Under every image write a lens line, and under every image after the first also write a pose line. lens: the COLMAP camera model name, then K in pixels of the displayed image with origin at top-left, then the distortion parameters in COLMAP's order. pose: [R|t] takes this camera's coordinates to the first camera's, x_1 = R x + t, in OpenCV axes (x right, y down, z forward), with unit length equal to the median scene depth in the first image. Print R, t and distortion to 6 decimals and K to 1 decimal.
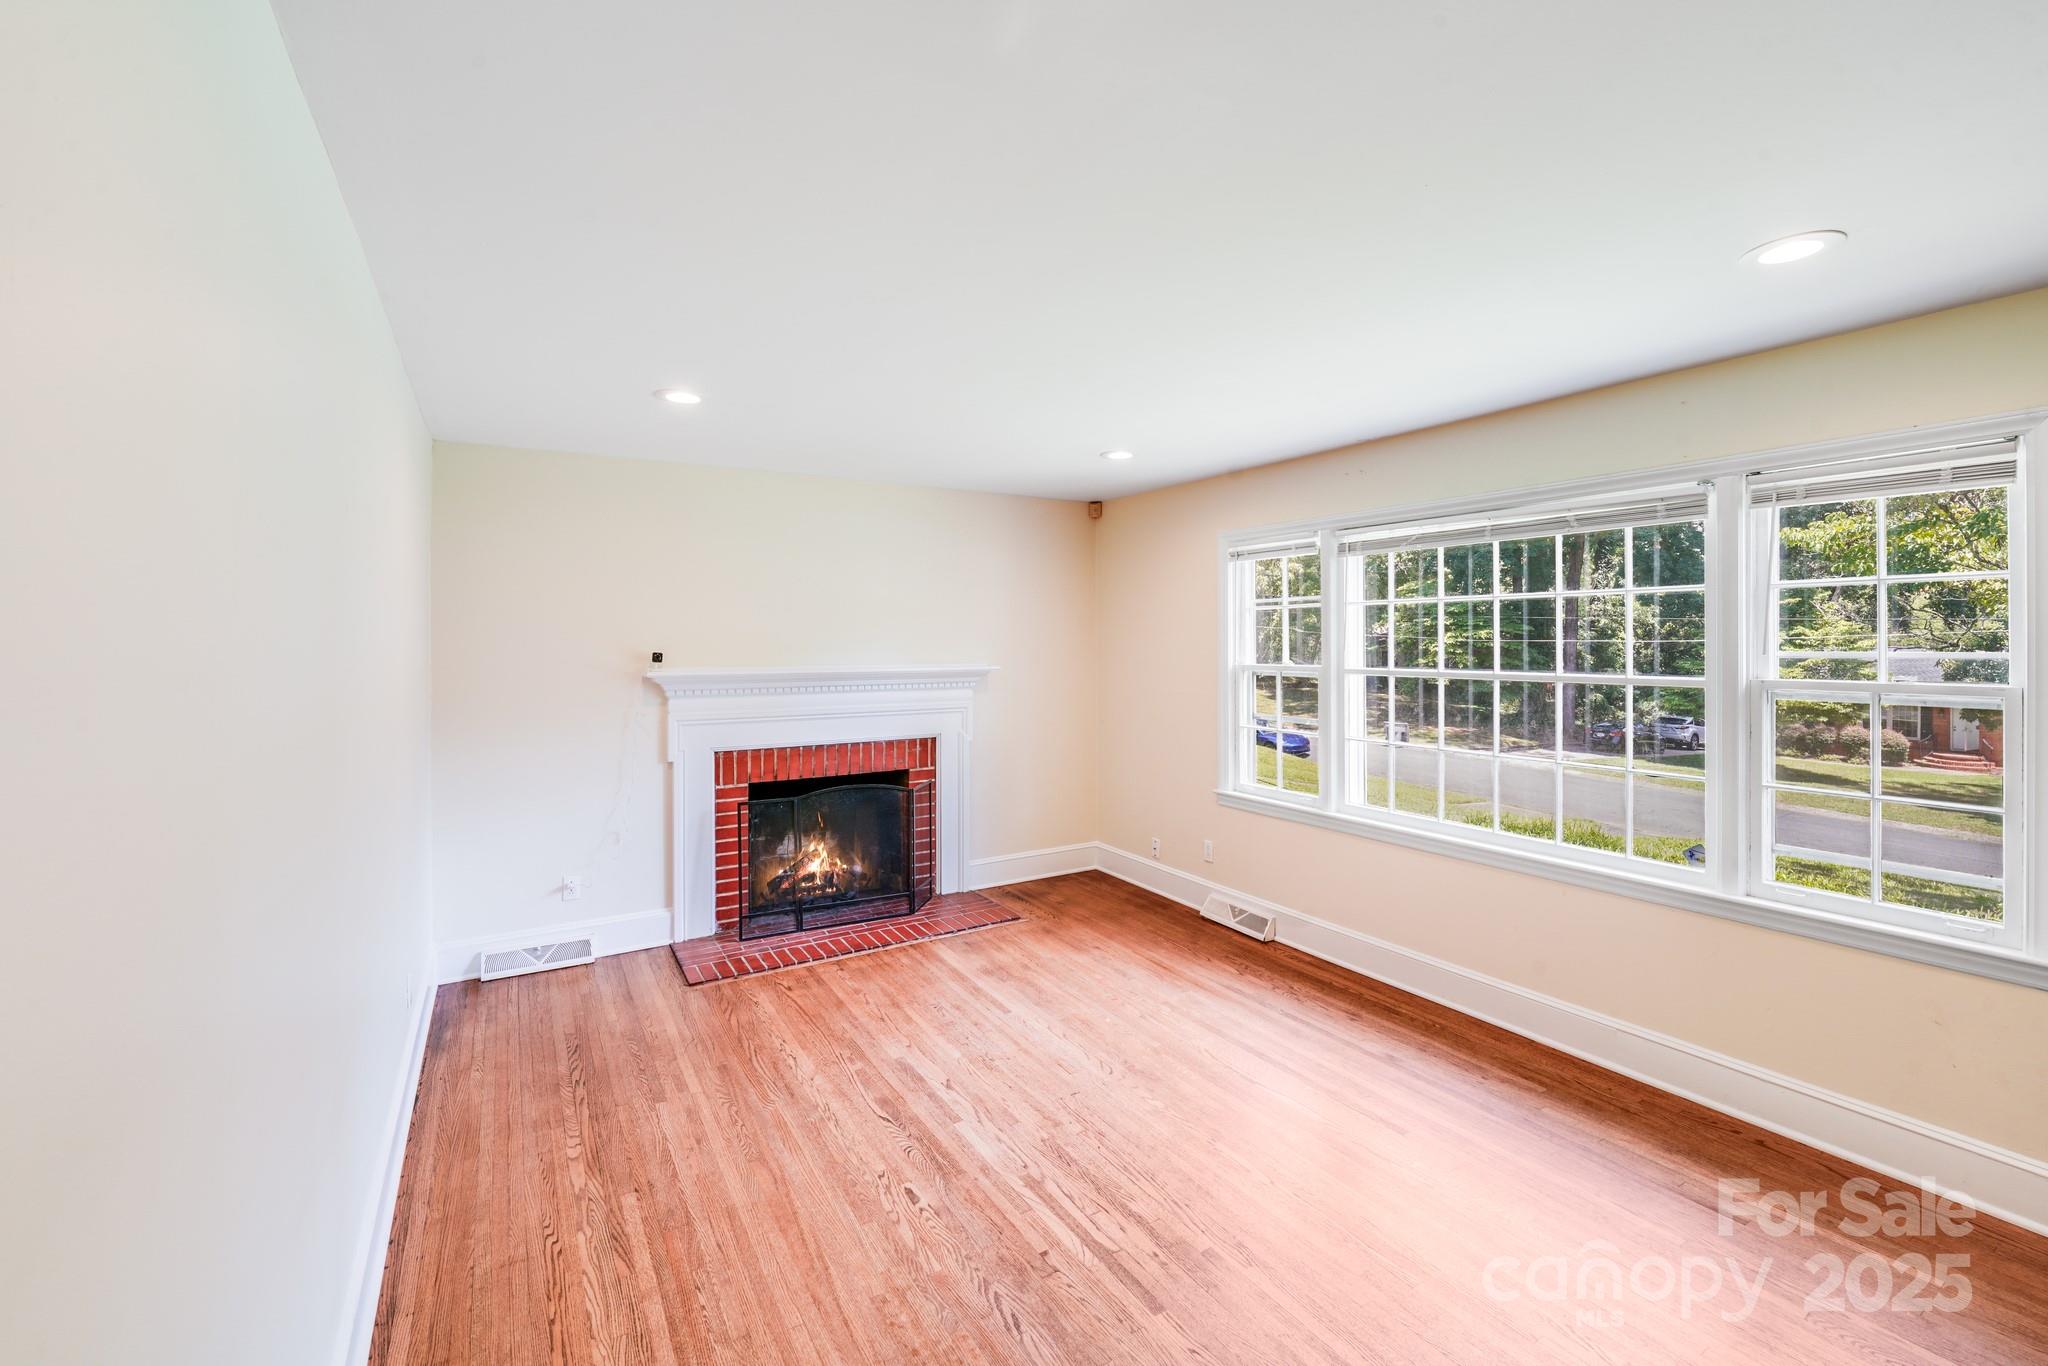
lens RADIAL K [[852.8, 0, 1028.6], [0, 852.8, 648.1], [0, 0, 1]] dist [-0.002838, -0.000954]
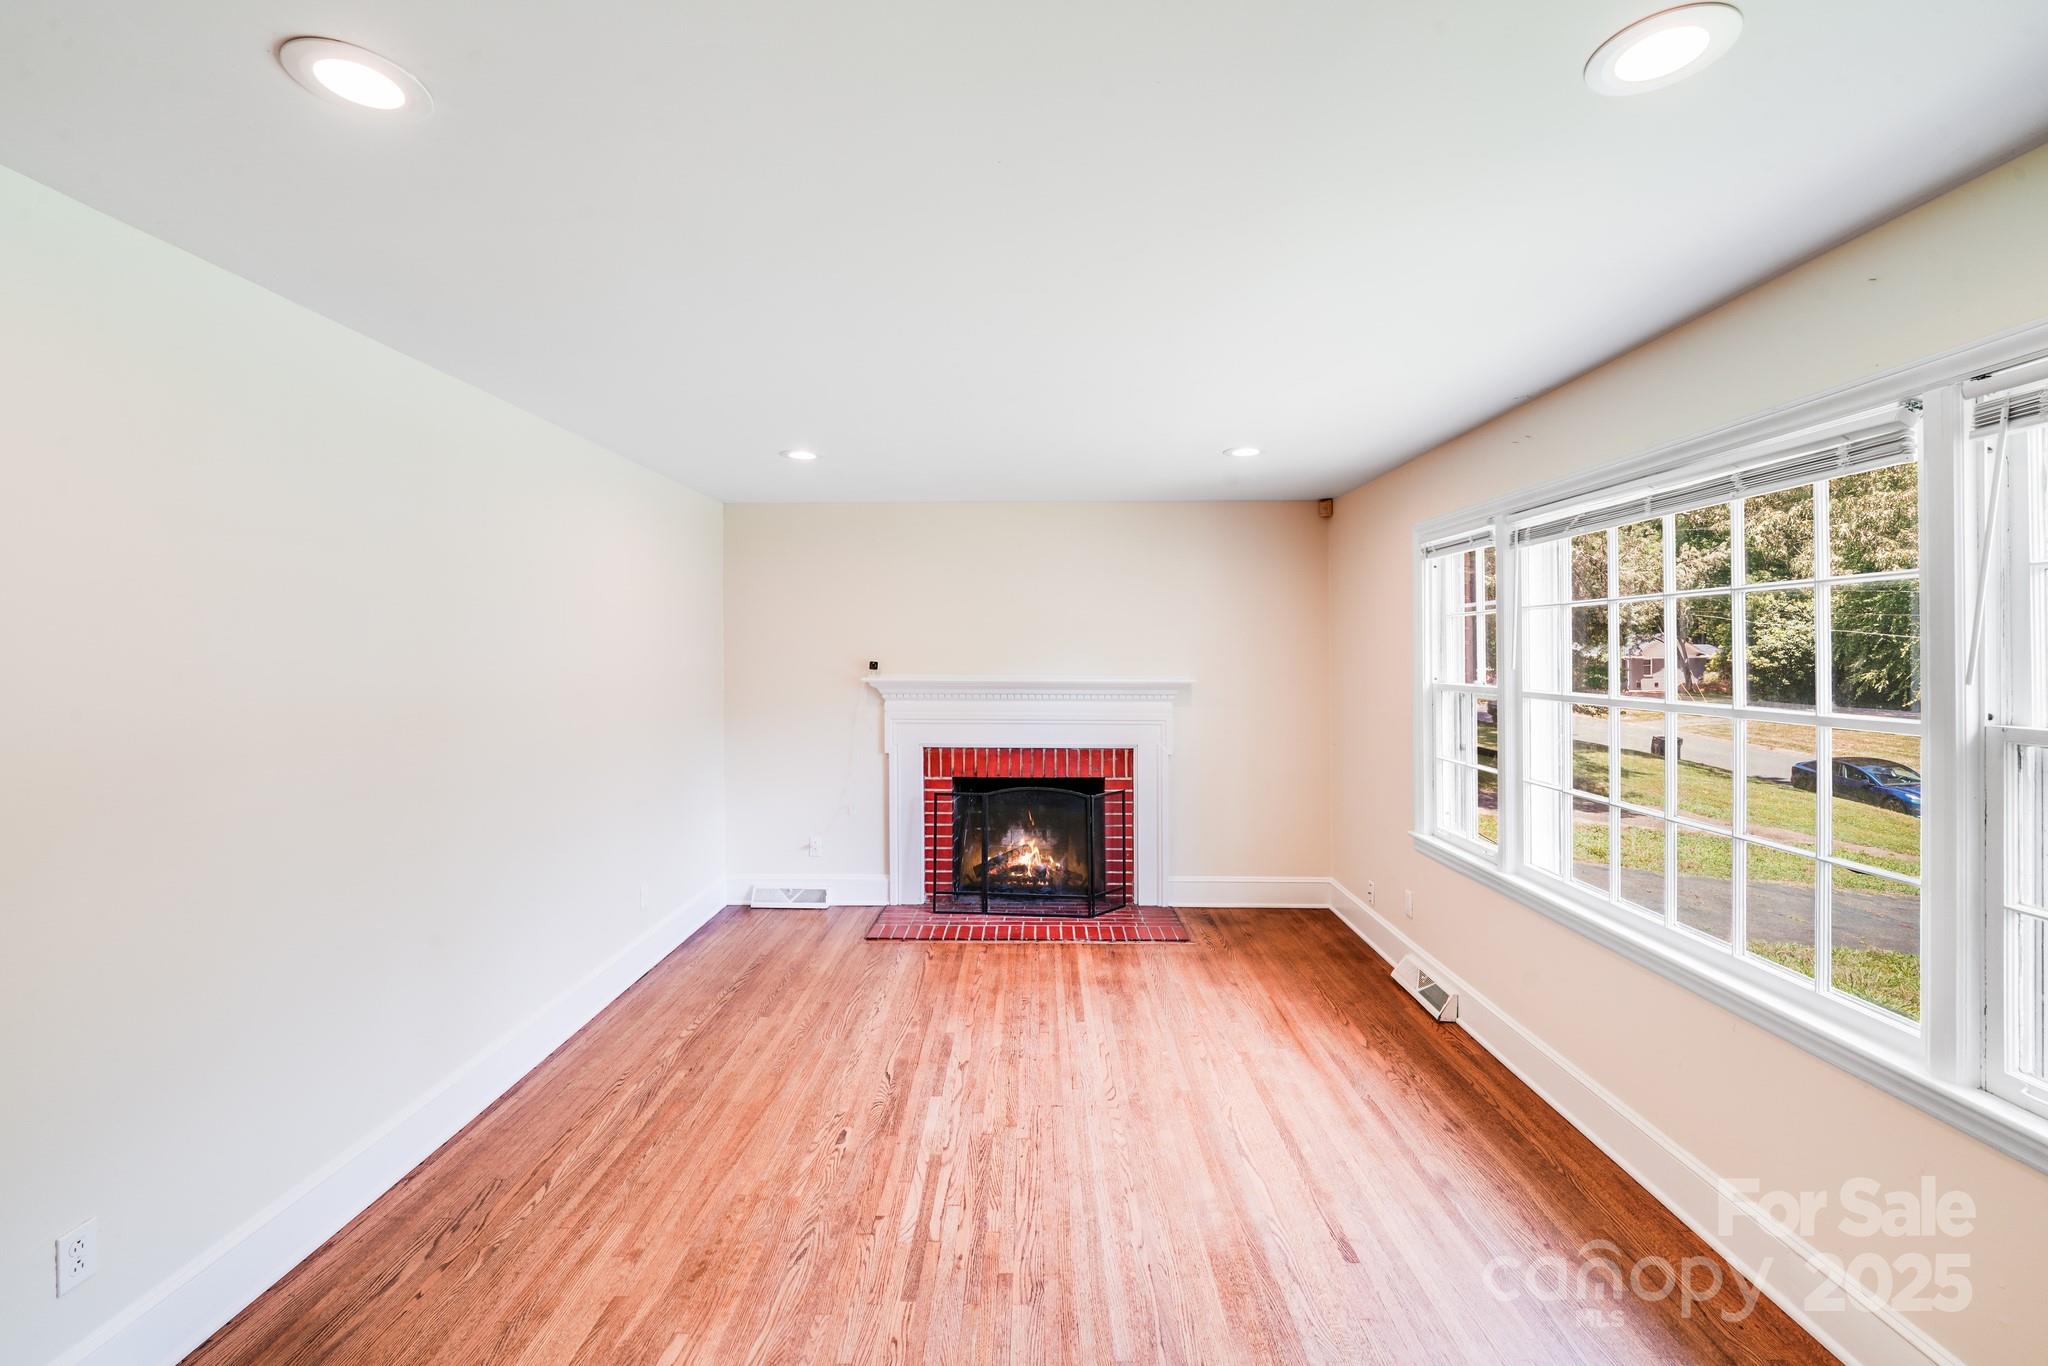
lens RADIAL K [[857.6, 0, 1034.2], [0, 857.6, 668.1], [0, 0, 1]] dist [-0.003178, -0.000704]
pose [[0.845664, 0.015375, -0.533494, 0.401269], [-0.009777, 0.999864, 0.013318, -0.003686], [0.533626, -0.006046, 0.845699, 0.097804]]
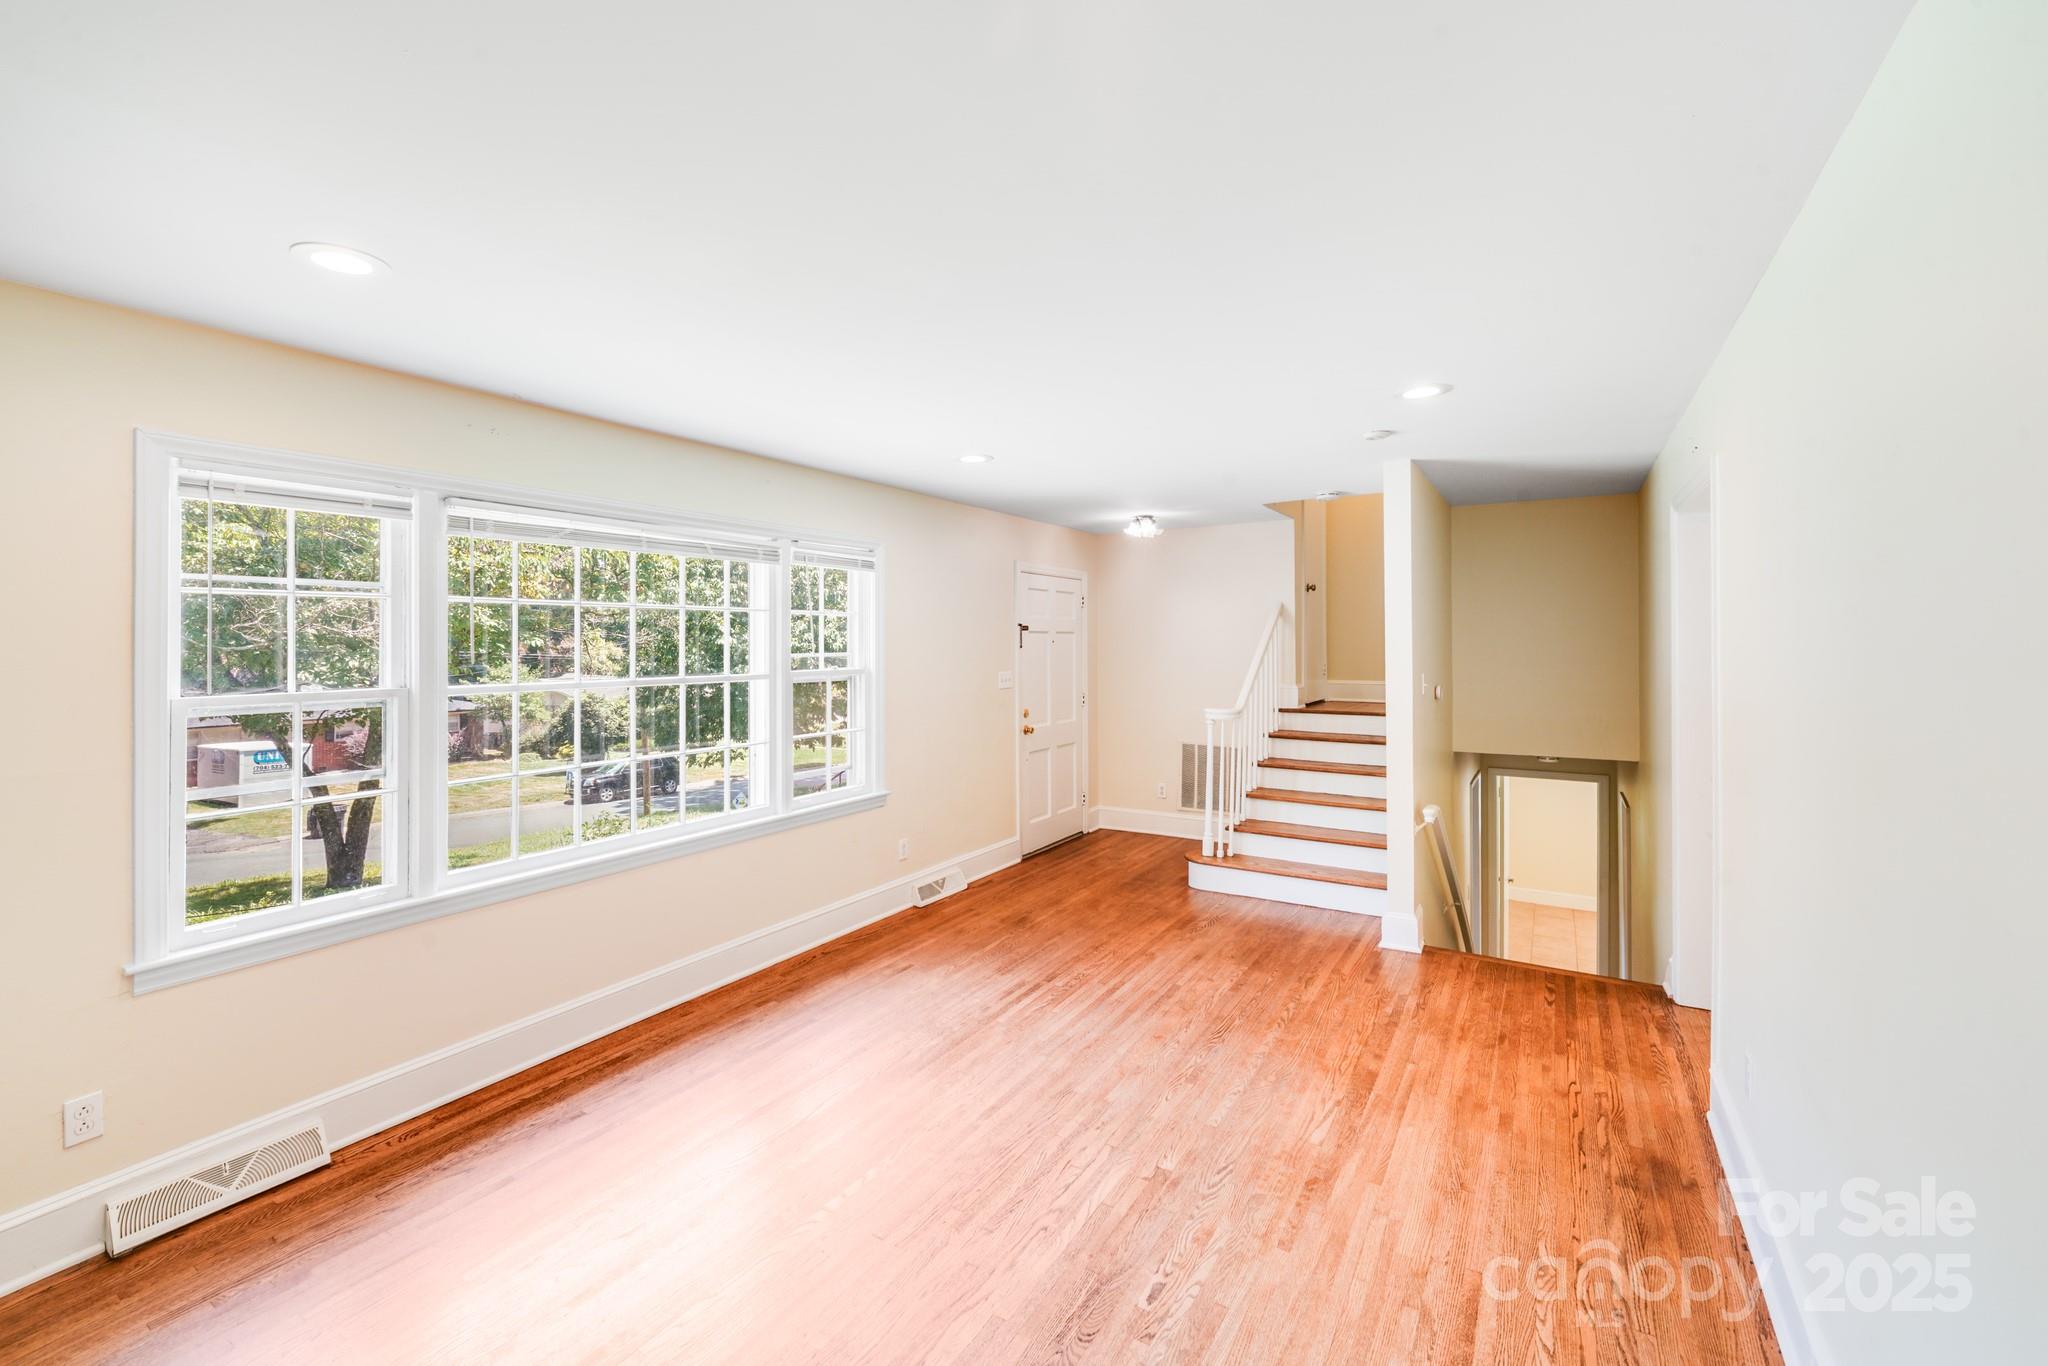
lens RADIAL K [[852.8, 0, 1028.6], [0, 852.8, 648.1], [0, 0, 1]] dist [-0.002838, -0.000954]
pose [[-0.444907, -0.001259, 0.895576, -0.490878], [0.025122, 0.999588, 0.013886, -0.008696], [-0.895224, 0.028677, -0.444693, 0.860225]]
